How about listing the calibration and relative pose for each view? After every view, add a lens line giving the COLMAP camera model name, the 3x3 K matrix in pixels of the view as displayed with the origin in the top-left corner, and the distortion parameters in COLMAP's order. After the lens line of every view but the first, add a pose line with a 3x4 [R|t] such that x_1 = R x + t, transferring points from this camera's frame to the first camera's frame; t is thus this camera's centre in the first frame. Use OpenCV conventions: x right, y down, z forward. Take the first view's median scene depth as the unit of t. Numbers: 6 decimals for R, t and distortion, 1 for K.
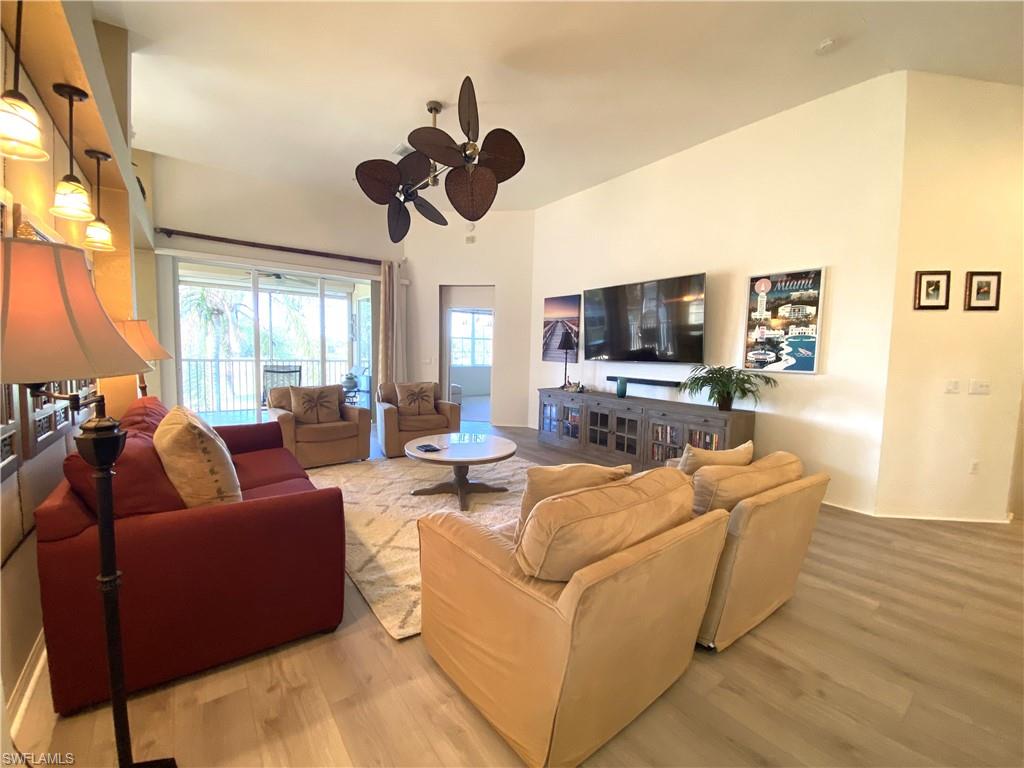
lens RADIAL K [[418.3, 0, 511.2], [0, 418.3, 387.1], [0, 0, 1]] dist [0.035094, -0.027343]
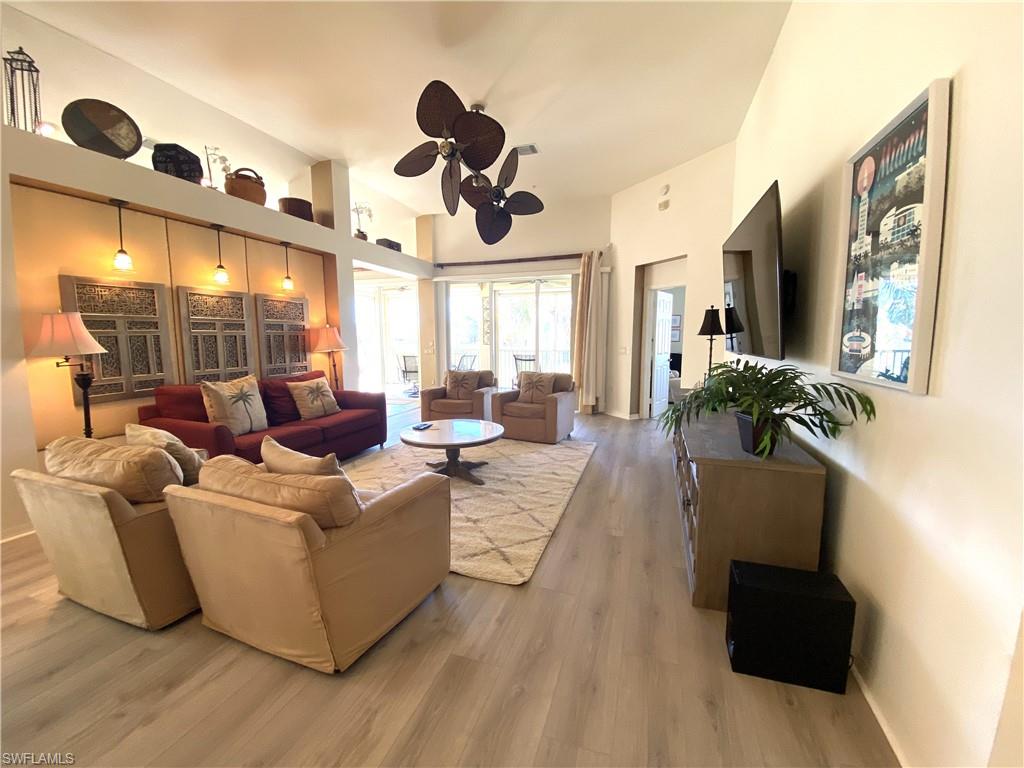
lens RADIAL K [[418.3, 0, 511.2], [0, 418.3, 387.1], [0, 0, 1]] dist [0.035094, -0.027343]
pose [[0.547254, 0.076380, -0.833474, 0.755882], [-0.054651, 0.996963, 0.055479, -0.034401], [0.835180, 0.015189, 0.549766, 0.474949]]
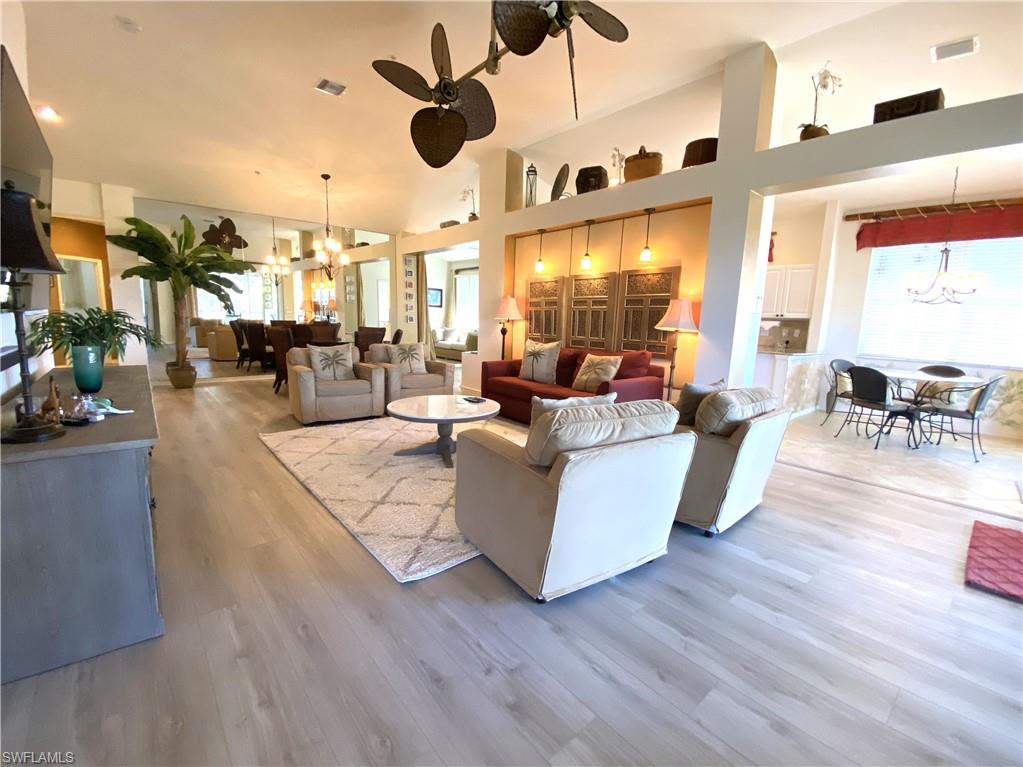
lens RADIAL K [[443.3, 0, 507.1], [0, 443.3, 390.4], [0, 0, 1]] dist [0.001648, -0.011861]
pose [[-0.998387, -0.037851, -0.042307, -0.188134], [-0.047262, 0.967058, 0.250130, -0.152220], [0.031445, 0.251726, -0.967287, 1.774108]]
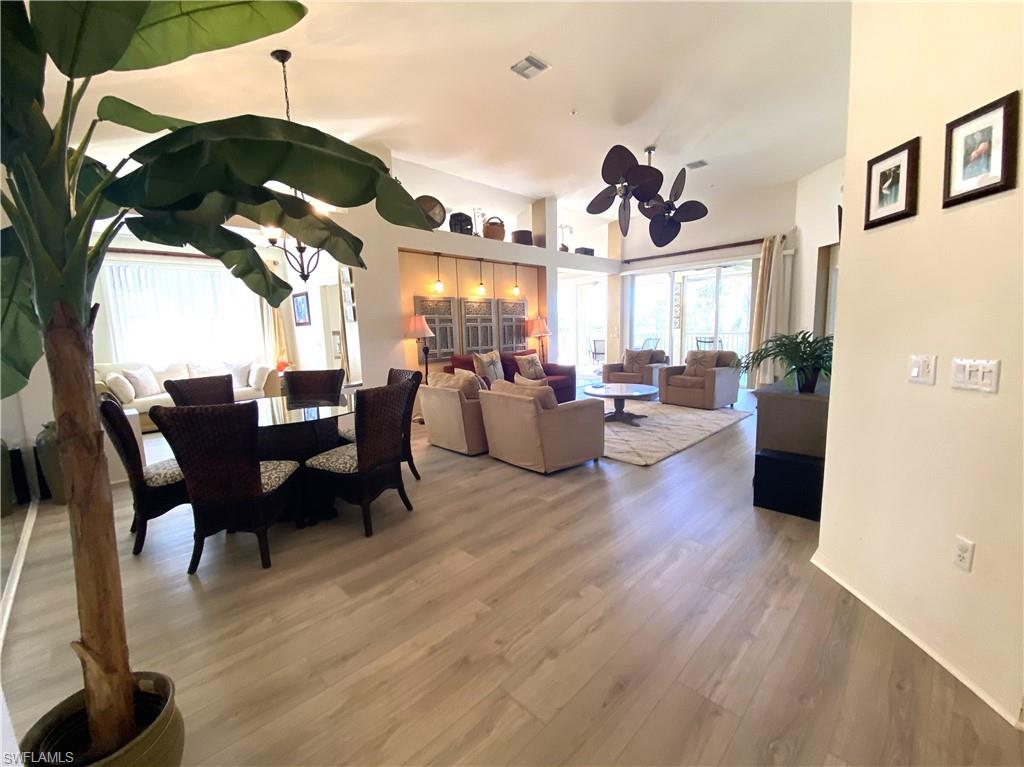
lens RADIAL K [[426.1, 0, 508.9], [0, 426.1, 387.8], [0, 0, 1]] dist [0.065468, -0.041287]
pose [[0.114805, 0.111960, -0.987059, 1.215839], [-0.050446, 0.993004, 0.106767, -0.008392], [0.992106, 0.037536, 0.119650, 0.369410]]
